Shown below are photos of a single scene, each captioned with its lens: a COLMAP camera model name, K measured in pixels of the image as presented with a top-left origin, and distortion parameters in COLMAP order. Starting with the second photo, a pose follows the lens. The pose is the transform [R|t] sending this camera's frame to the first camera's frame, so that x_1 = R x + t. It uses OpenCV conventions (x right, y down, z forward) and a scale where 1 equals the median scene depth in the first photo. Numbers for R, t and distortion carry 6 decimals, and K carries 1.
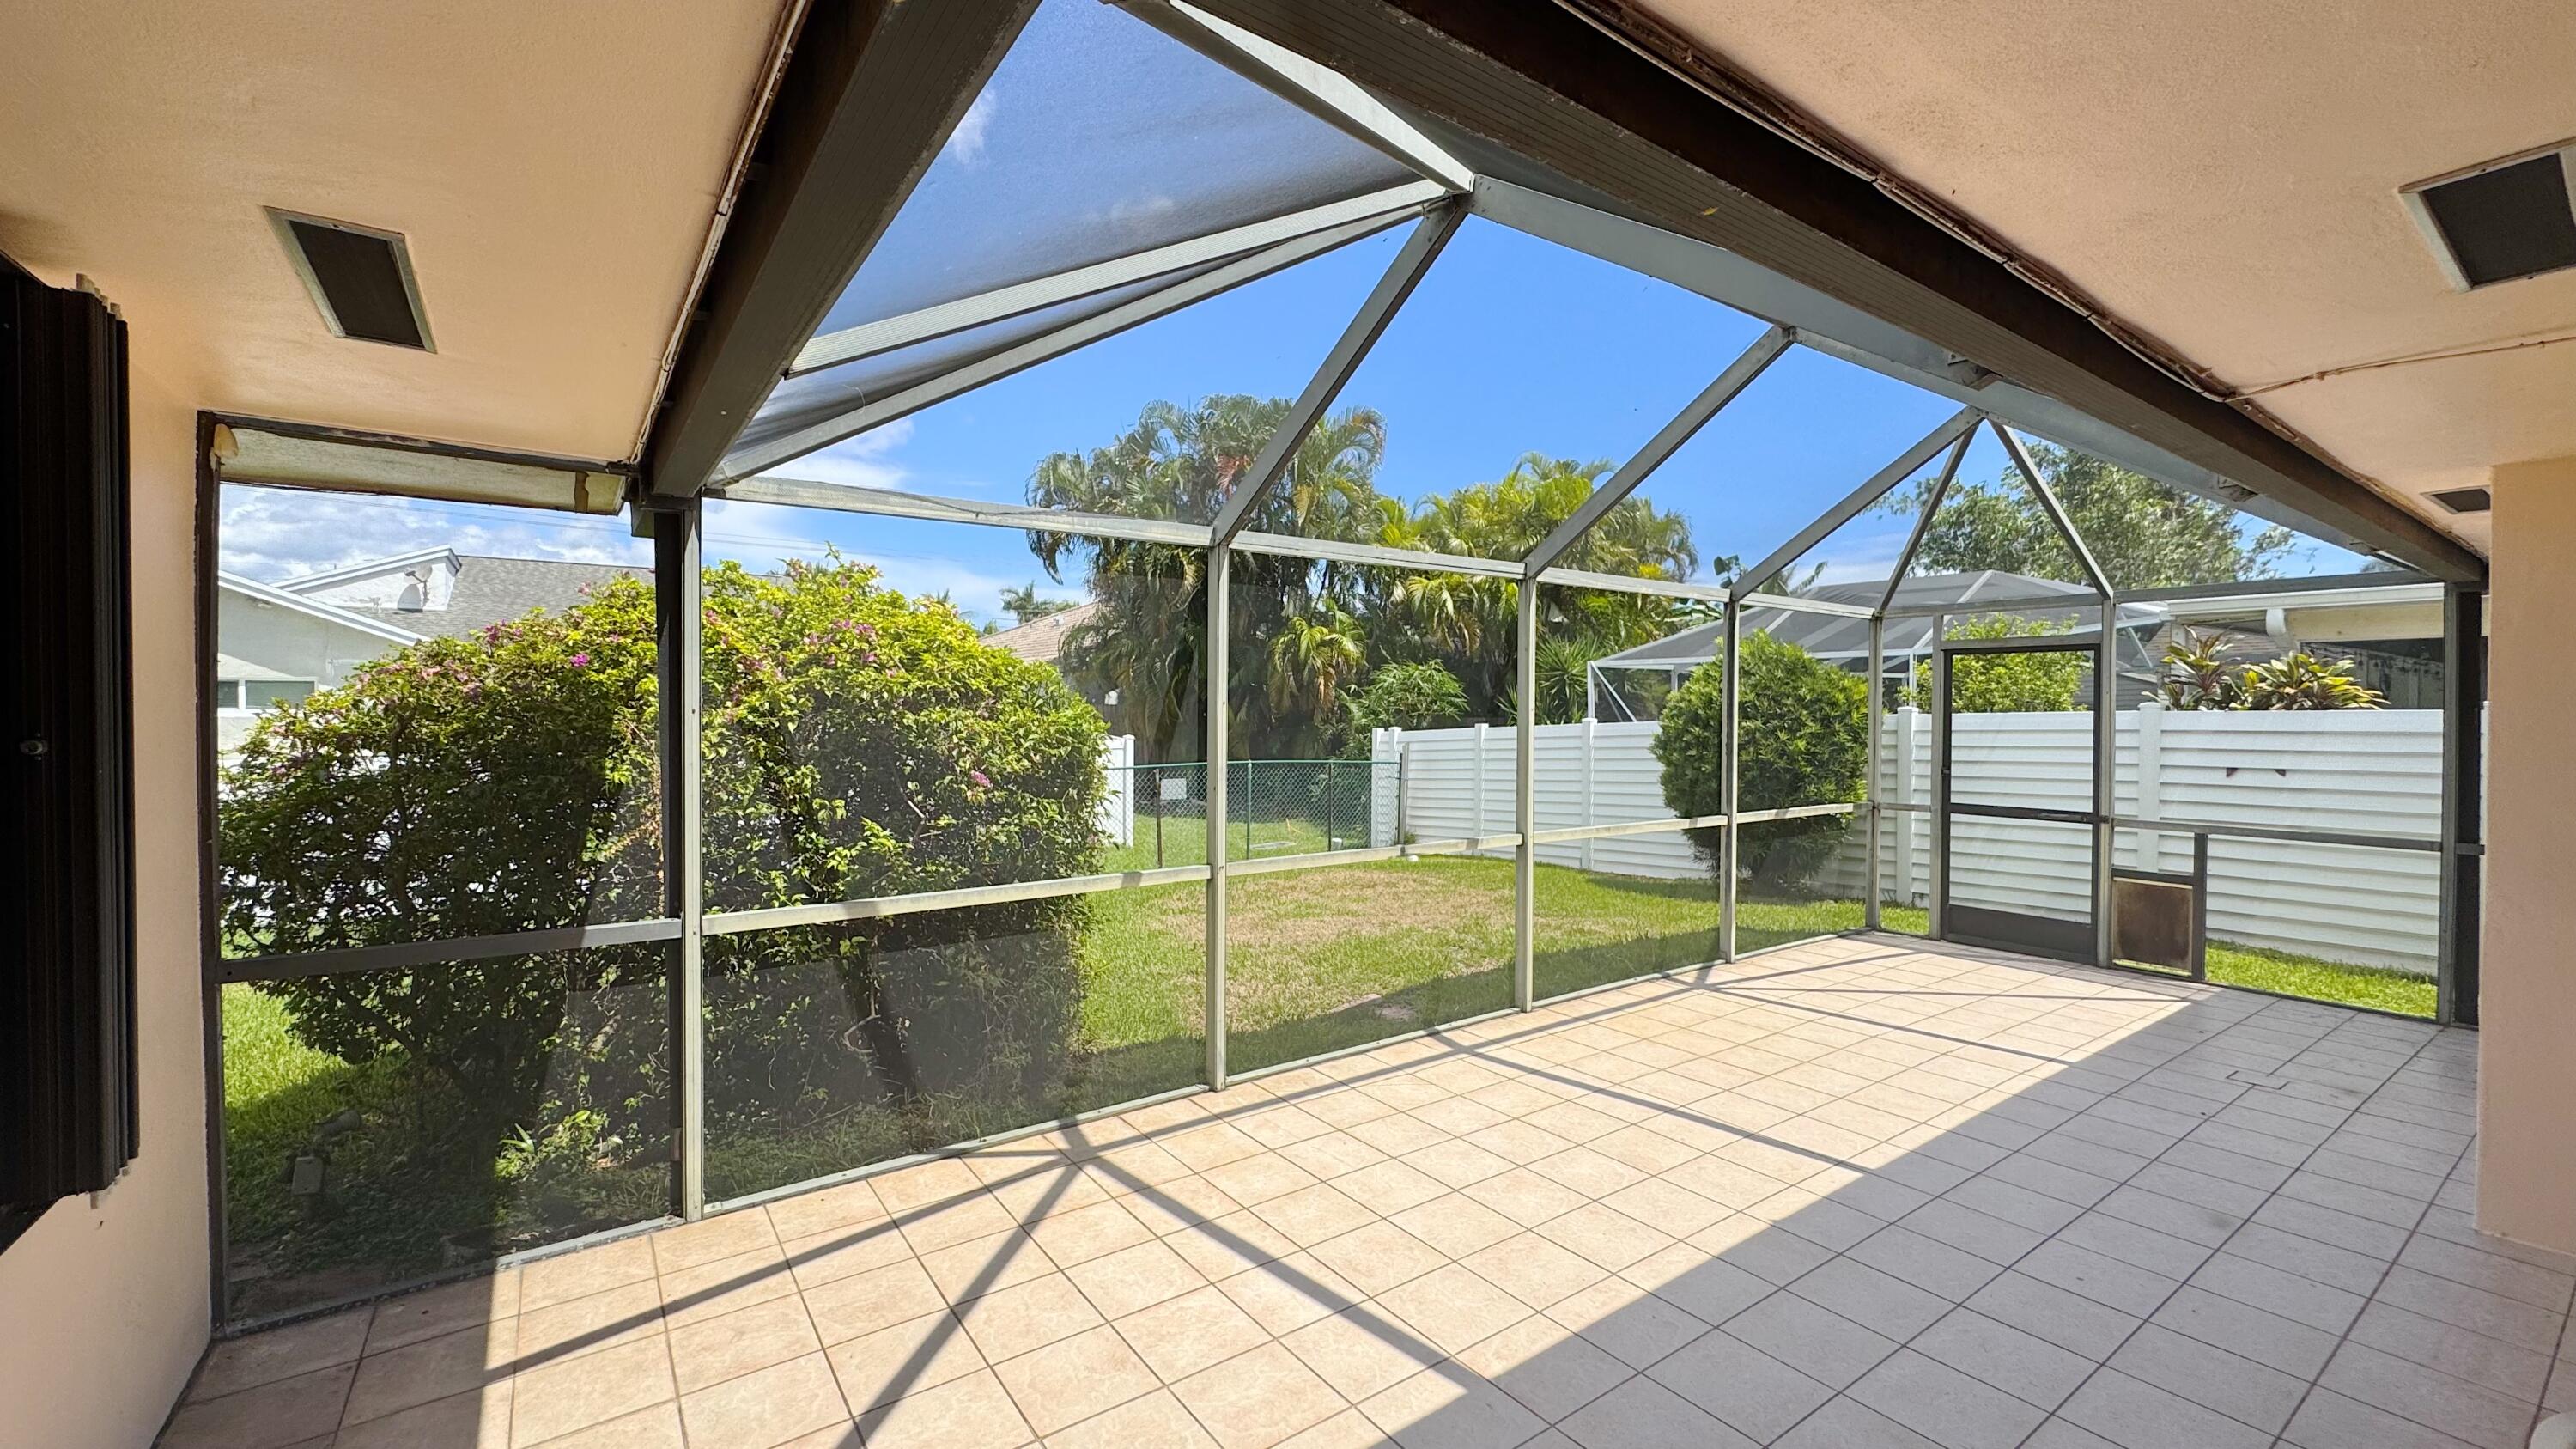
lens RADIAL K [[1039.5, 0, 1288.0], [0, 1039.5, 724.5], [0, 0, 1]] dist [0.000638, -0.000044]
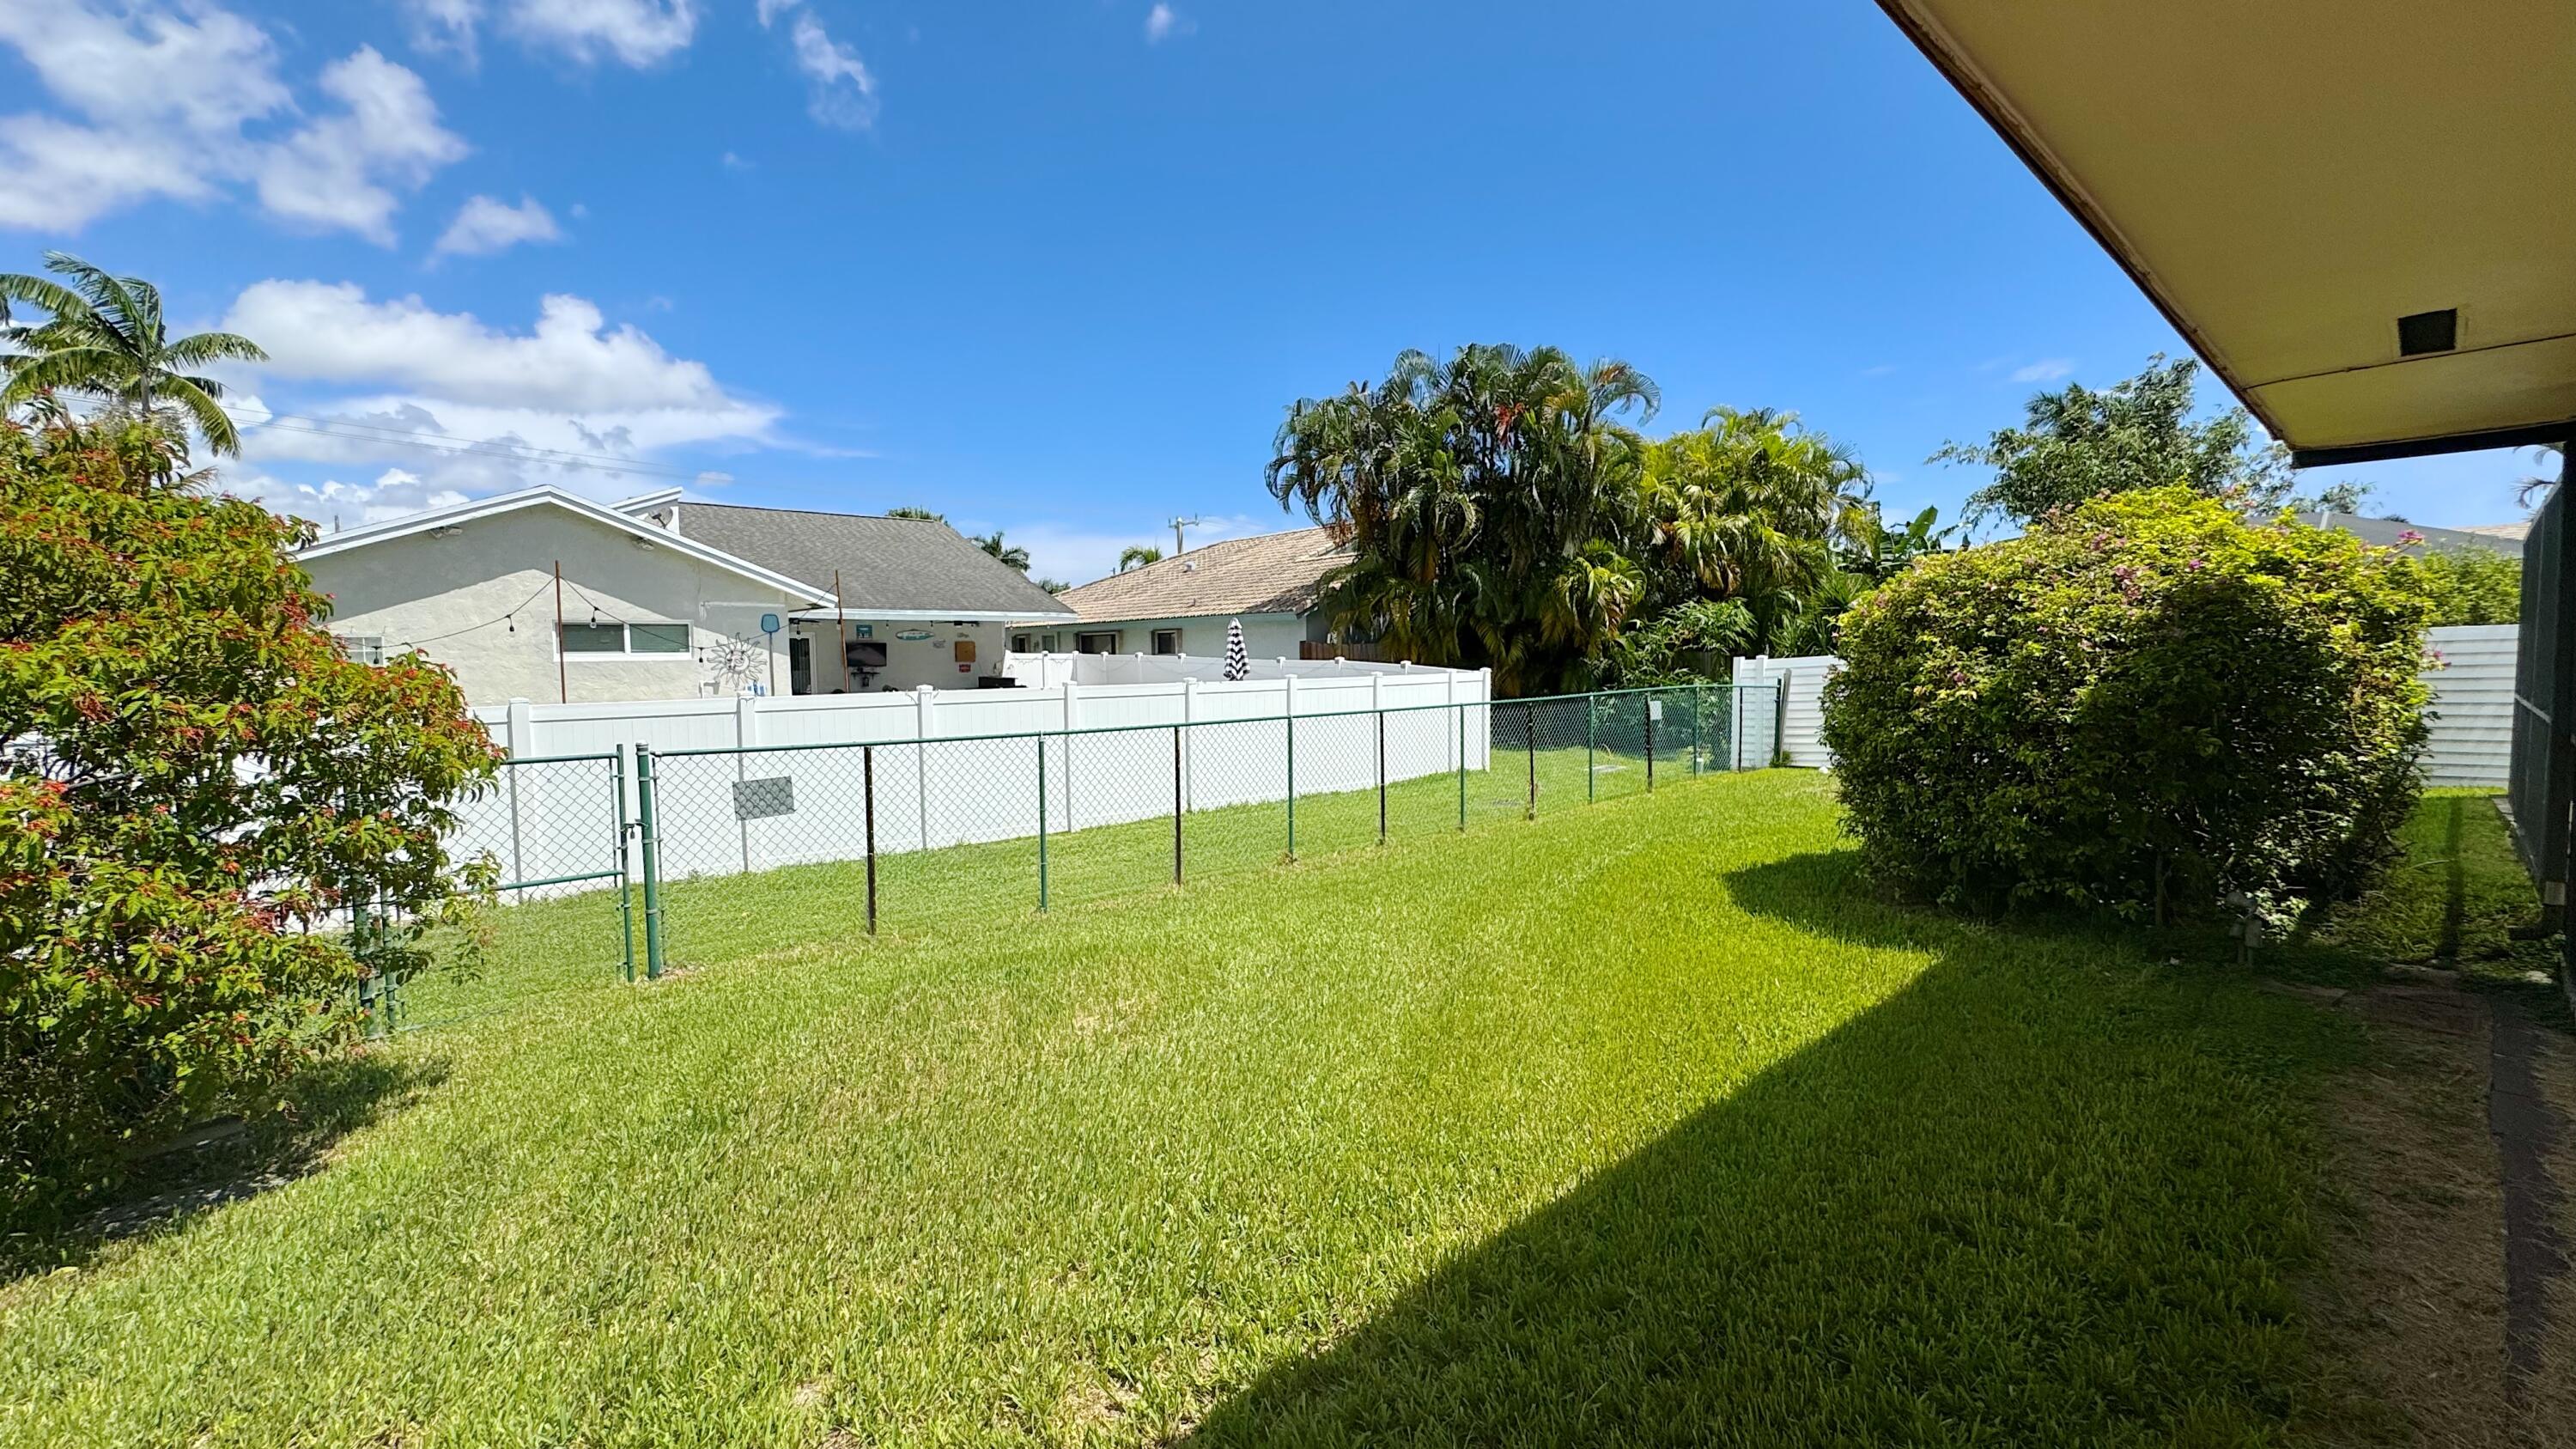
lens RADIAL K [[1039.5, 0, 1288.0], [0, 1039.5, 724.5], [0, 0, 1]] dist [0.000638, -0.000044]
pose [[0.994470, -0.018819, 0.103325, -0.464591], [0.014441, 0.998972, 0.042960, 0.017517], [-0.104027, -0.041230, 0.993719, -0.024470]]
